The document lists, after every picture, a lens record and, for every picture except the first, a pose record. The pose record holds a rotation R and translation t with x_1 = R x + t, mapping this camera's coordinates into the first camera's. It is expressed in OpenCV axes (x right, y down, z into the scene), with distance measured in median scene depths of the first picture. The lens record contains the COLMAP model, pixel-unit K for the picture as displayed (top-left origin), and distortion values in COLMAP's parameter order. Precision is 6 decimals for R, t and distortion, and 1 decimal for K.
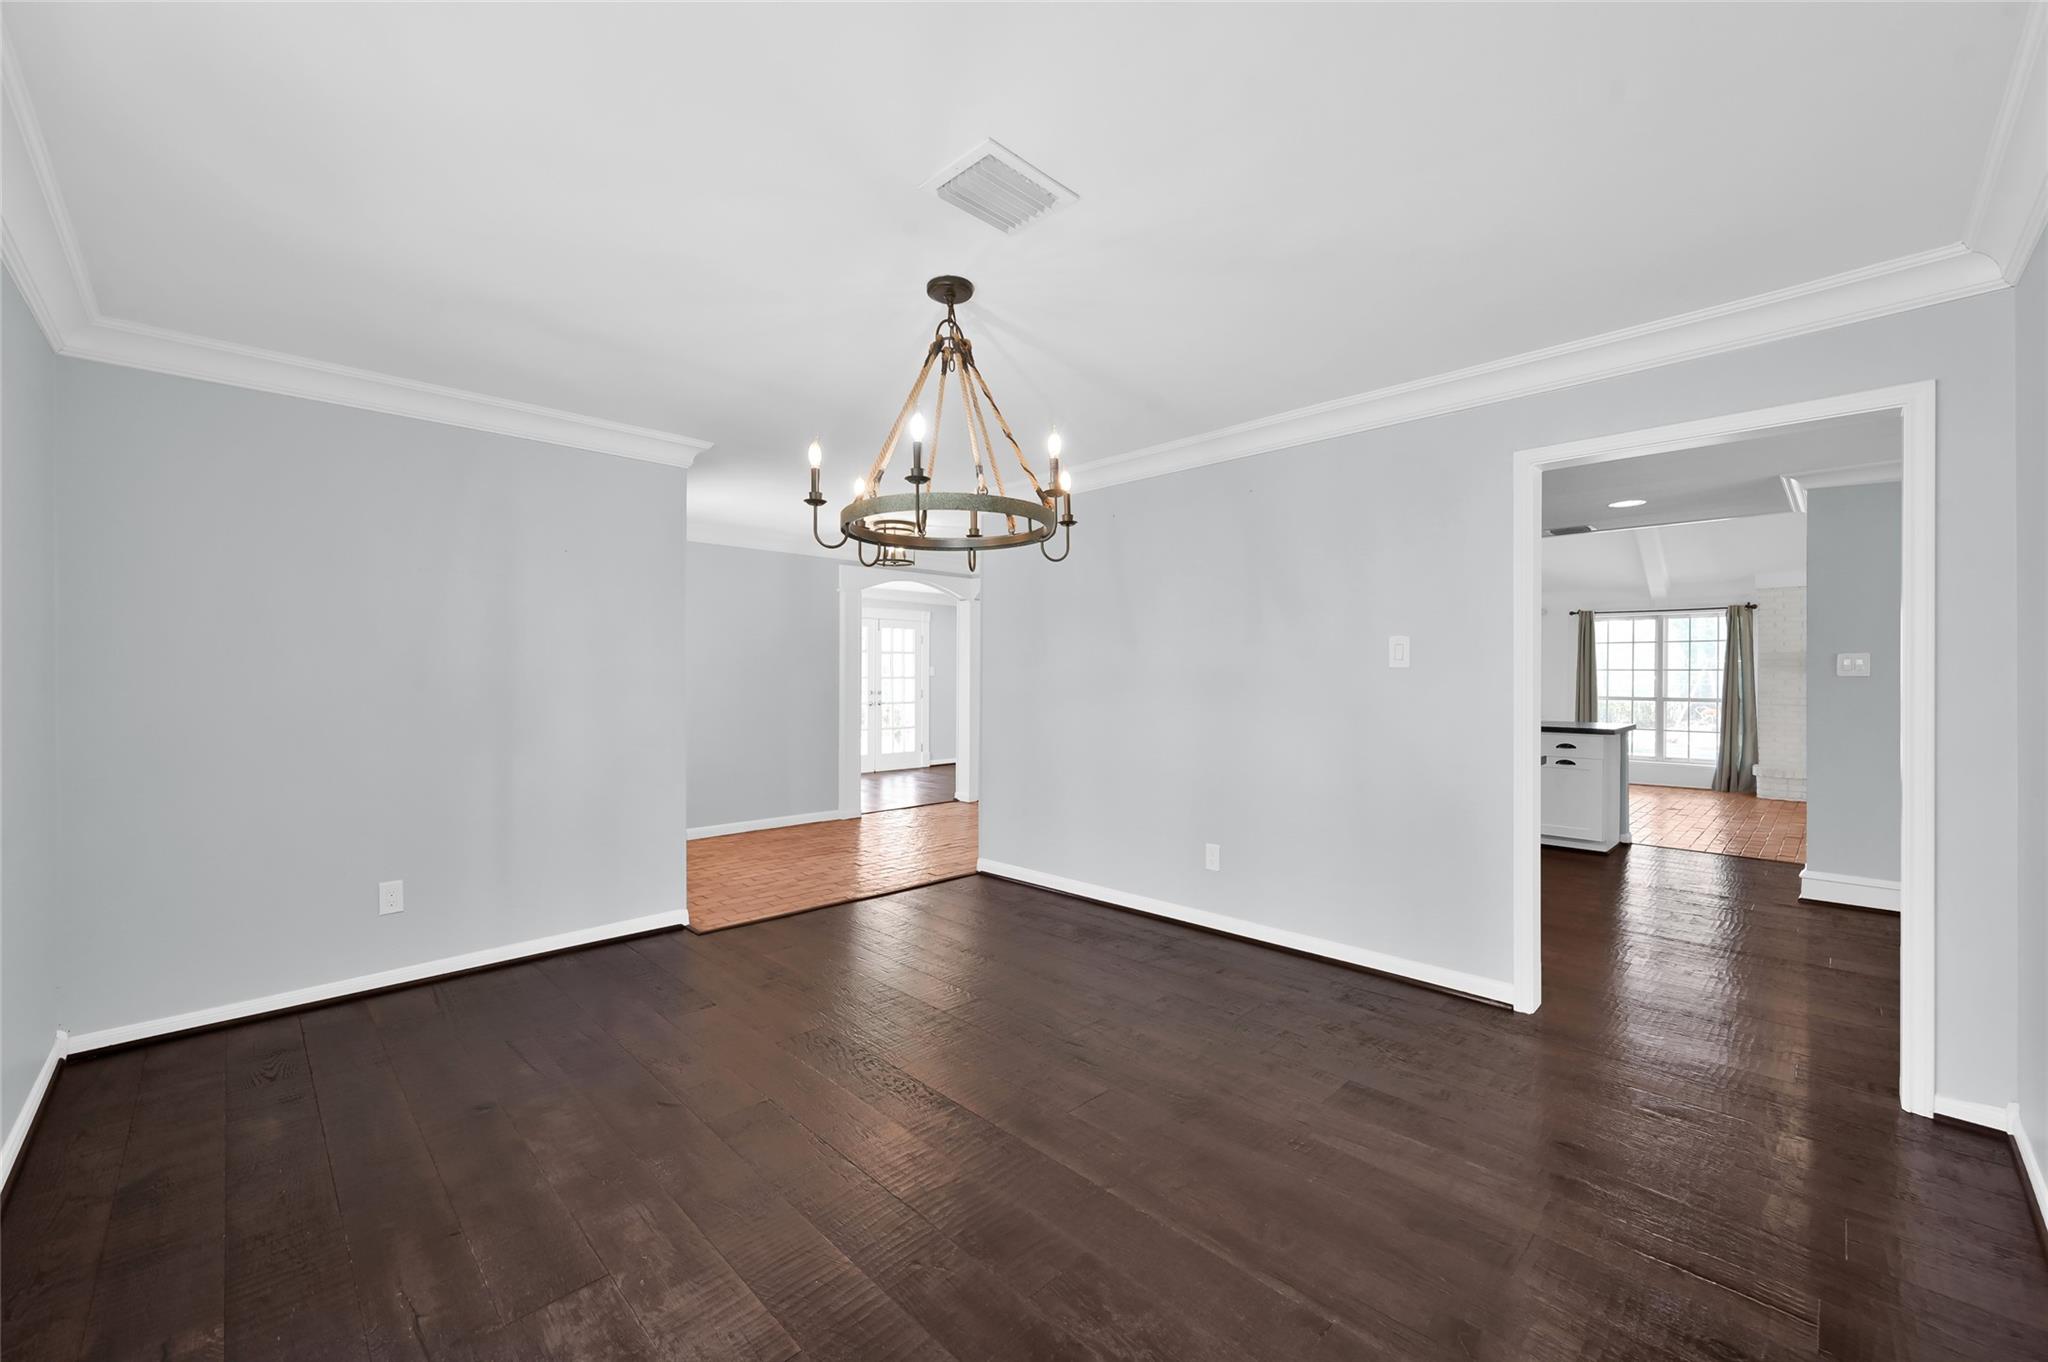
lens RADIAL K [[811.4, 0, 1014.6], [0, 811.4, 676.0], [0, 0, 1]] dist [-0.002353, 0.000262]
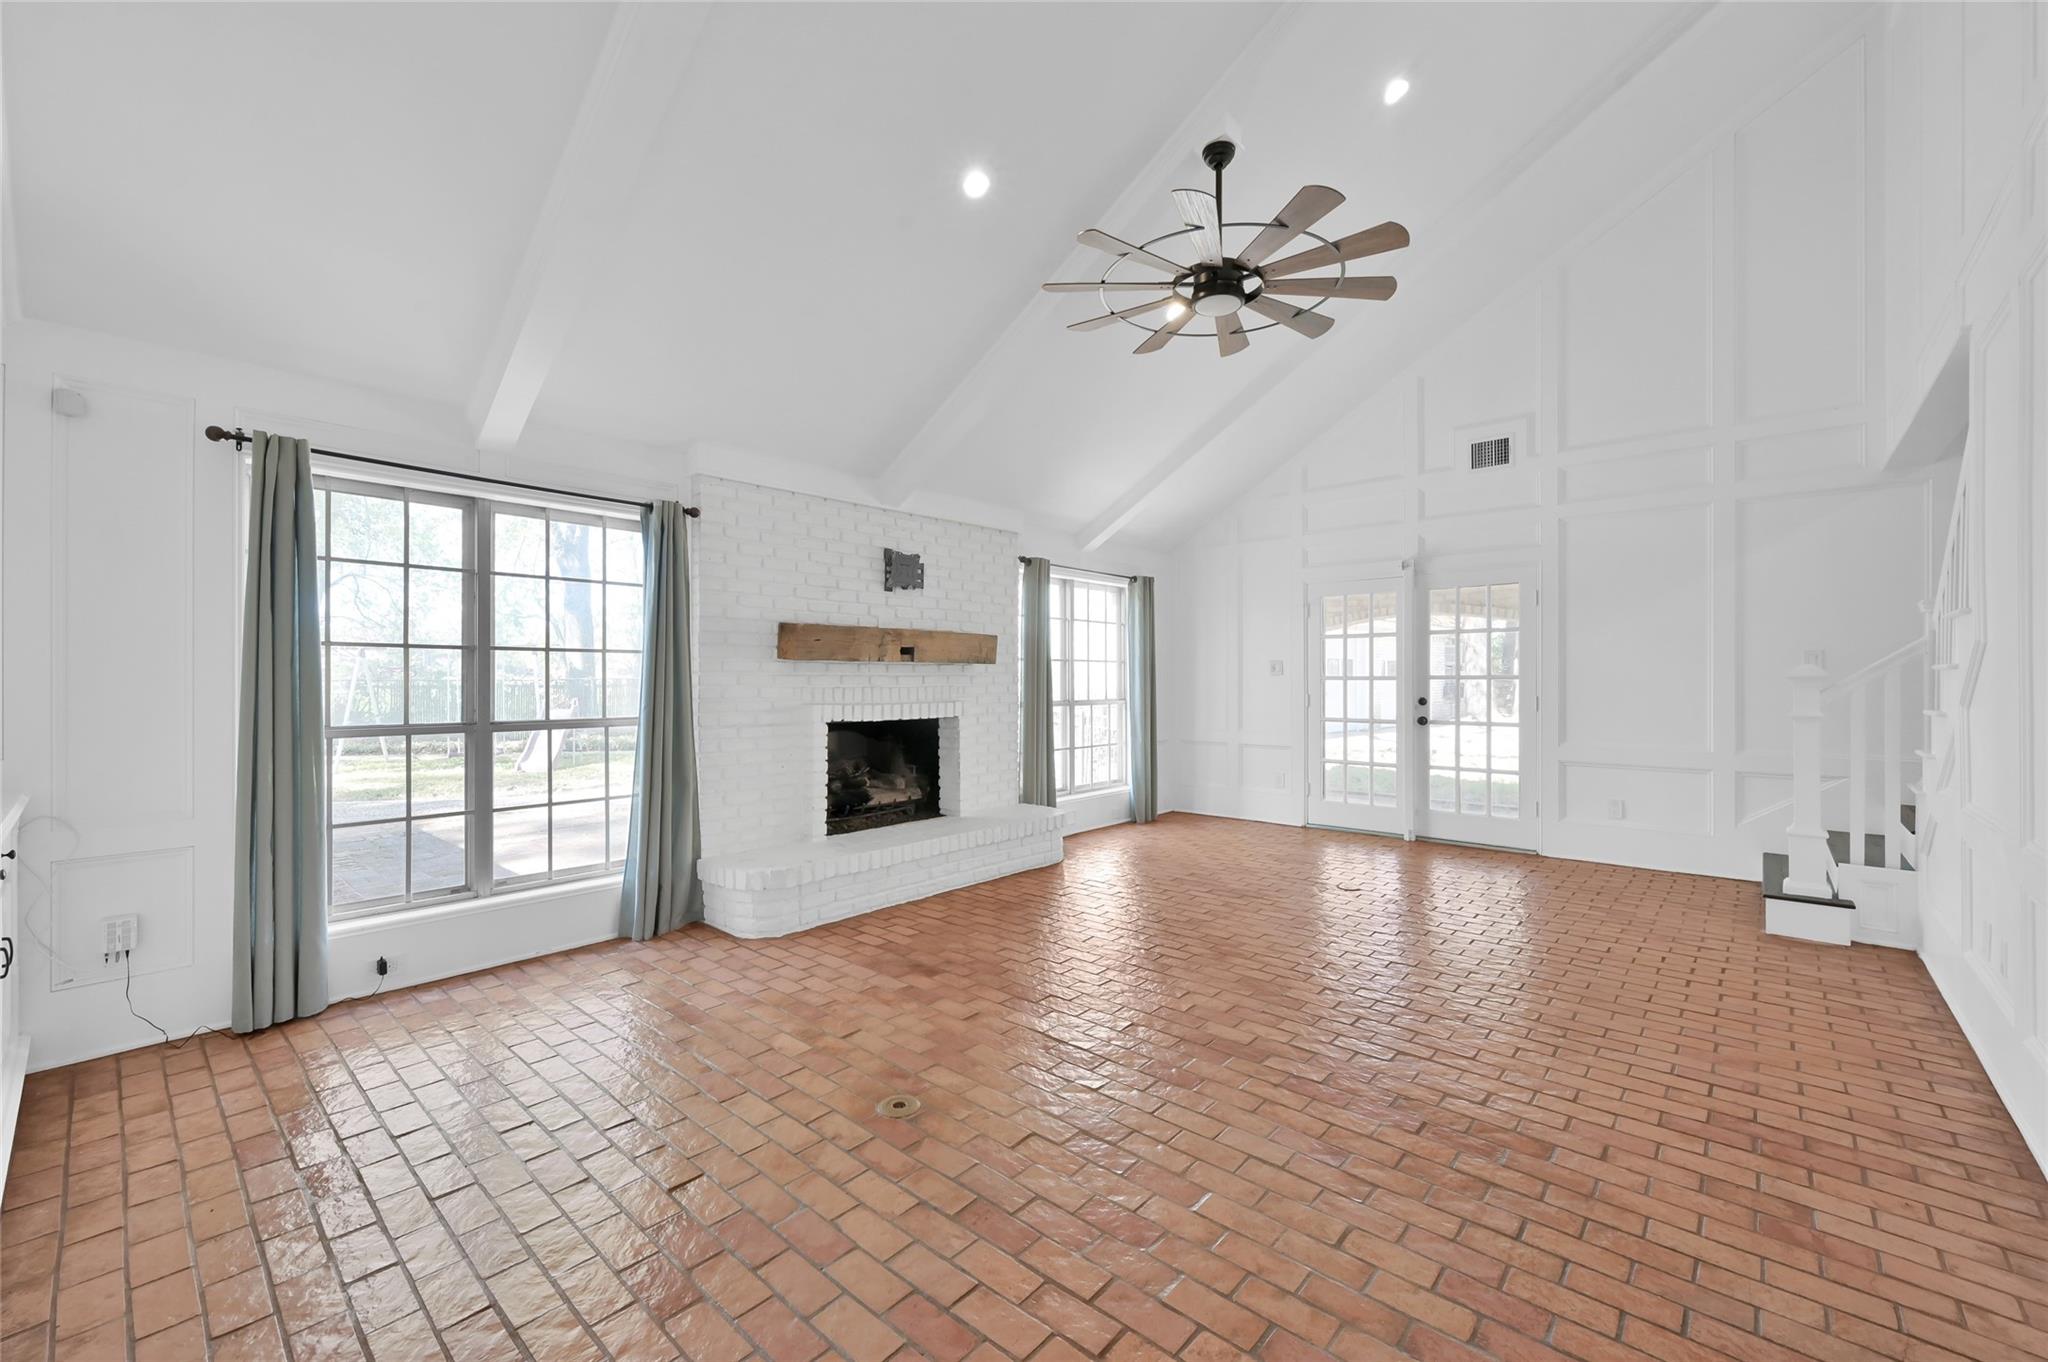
lens RADIAL K [[811.4, 0, 1025.1], [0, 811.4, 676.8], [0, 0, 1]] dist [-0.002353, 0.000262]
pose [[-0.072281, -0.000660, 0.997384, 0.415681], [-0.000630, 1.000000, 0.000616, 0.005256], [-0.997384, -0.000584, -0.072281, 0.788227]]
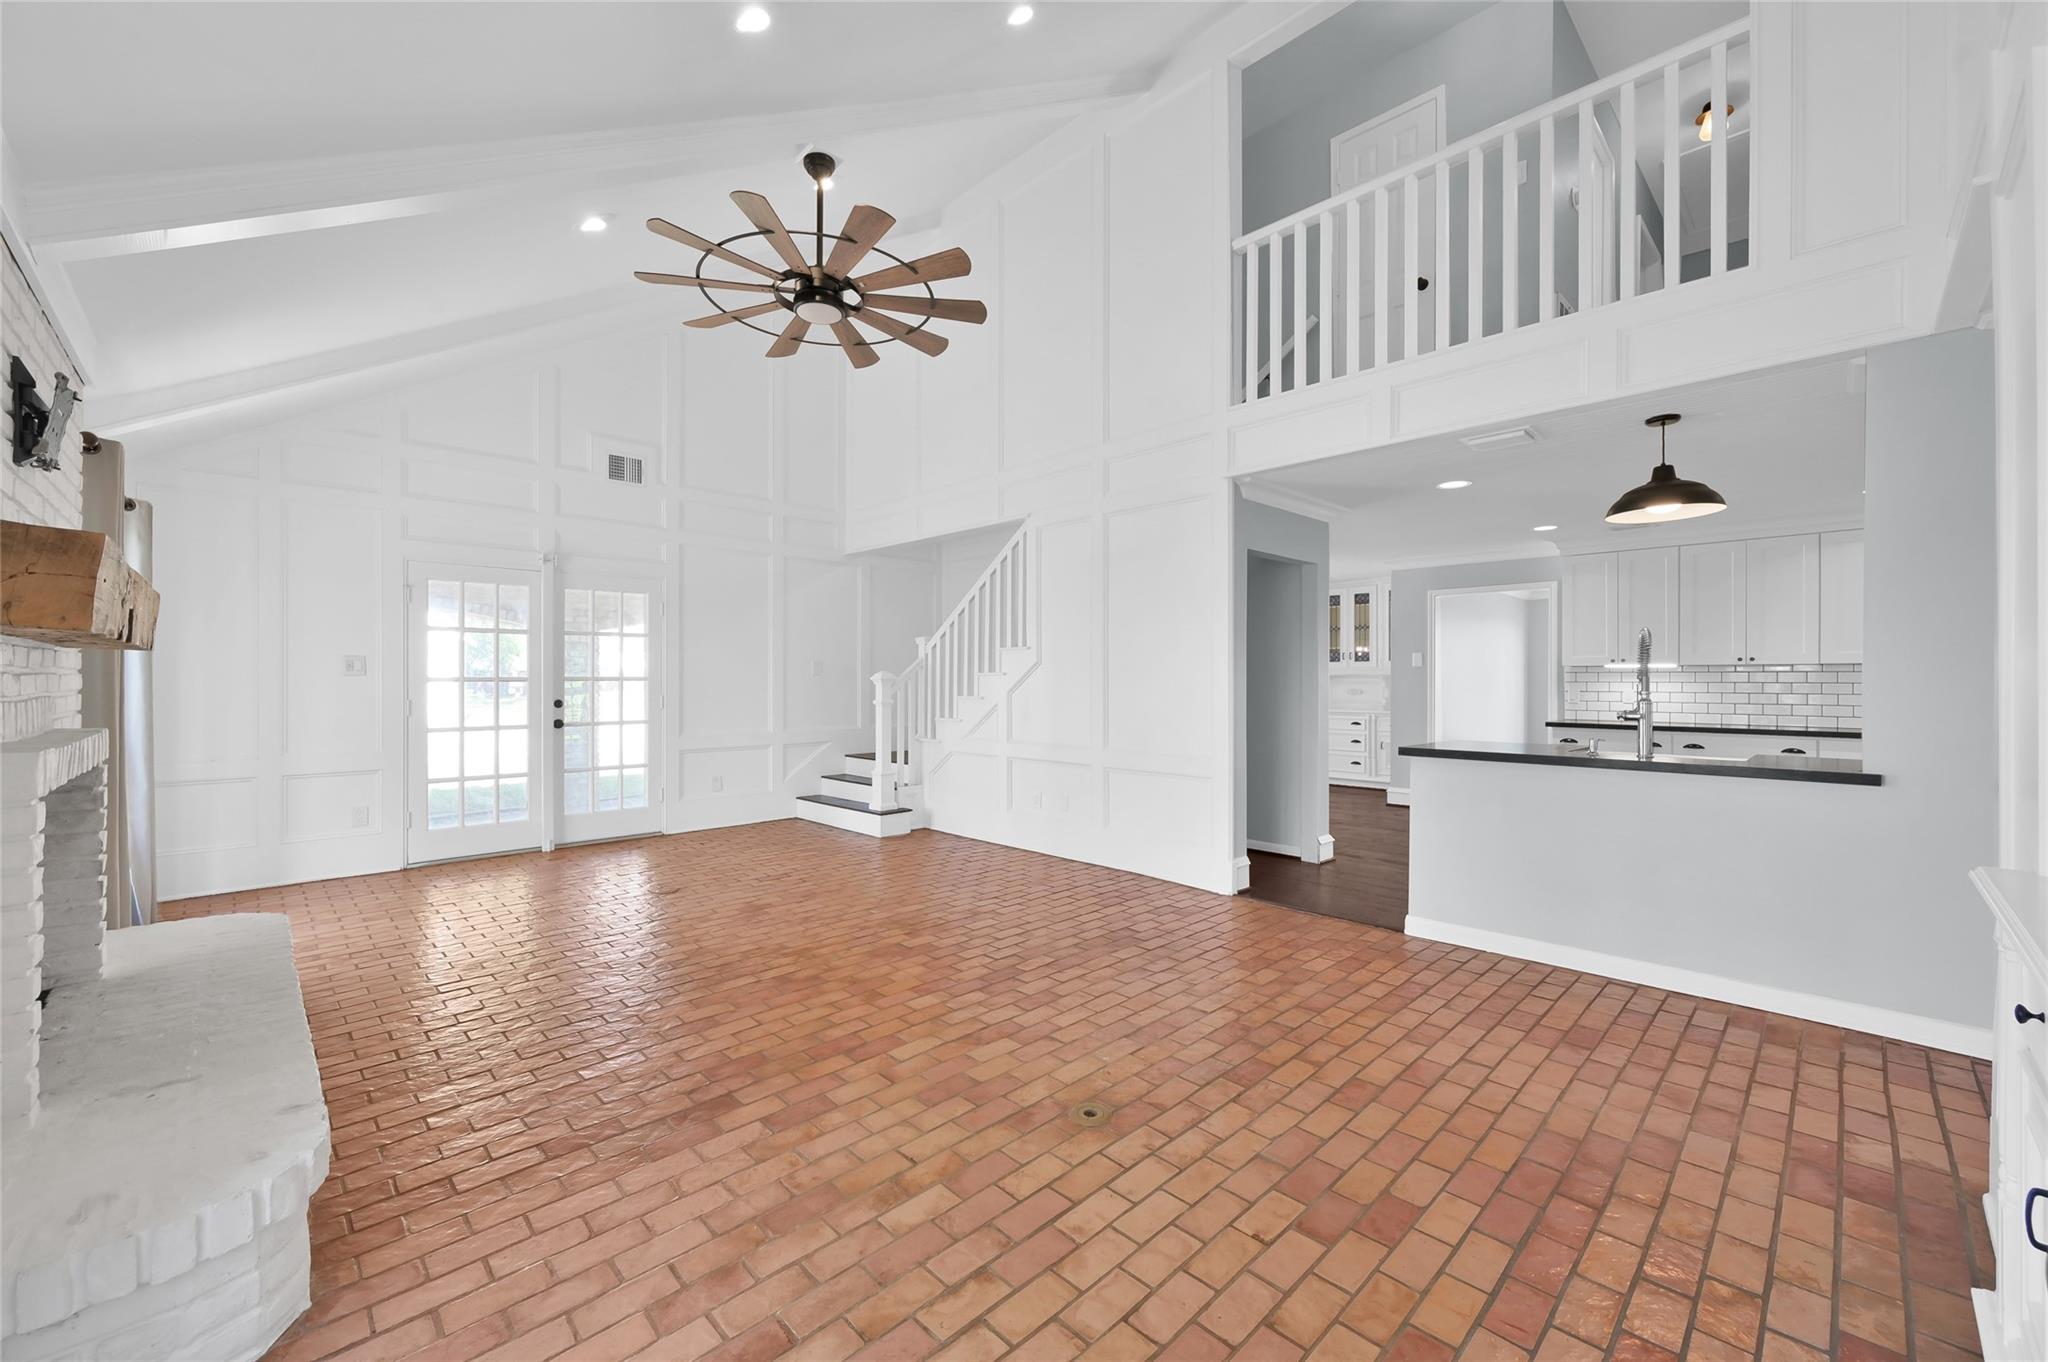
lens RADIAL K [[811.4, 0, 1023.0], [0, 811.4, 678.1], [0, 0, 1]] dist [-0.002353, 0.000262]
pose [[-0.999985, -0.001193, 0.005403, 0.875721], [-0.001206, 0.999996, -0.002410, 0.007253], [-0.005400, -0.002417, -0.999982, 1.239762]]
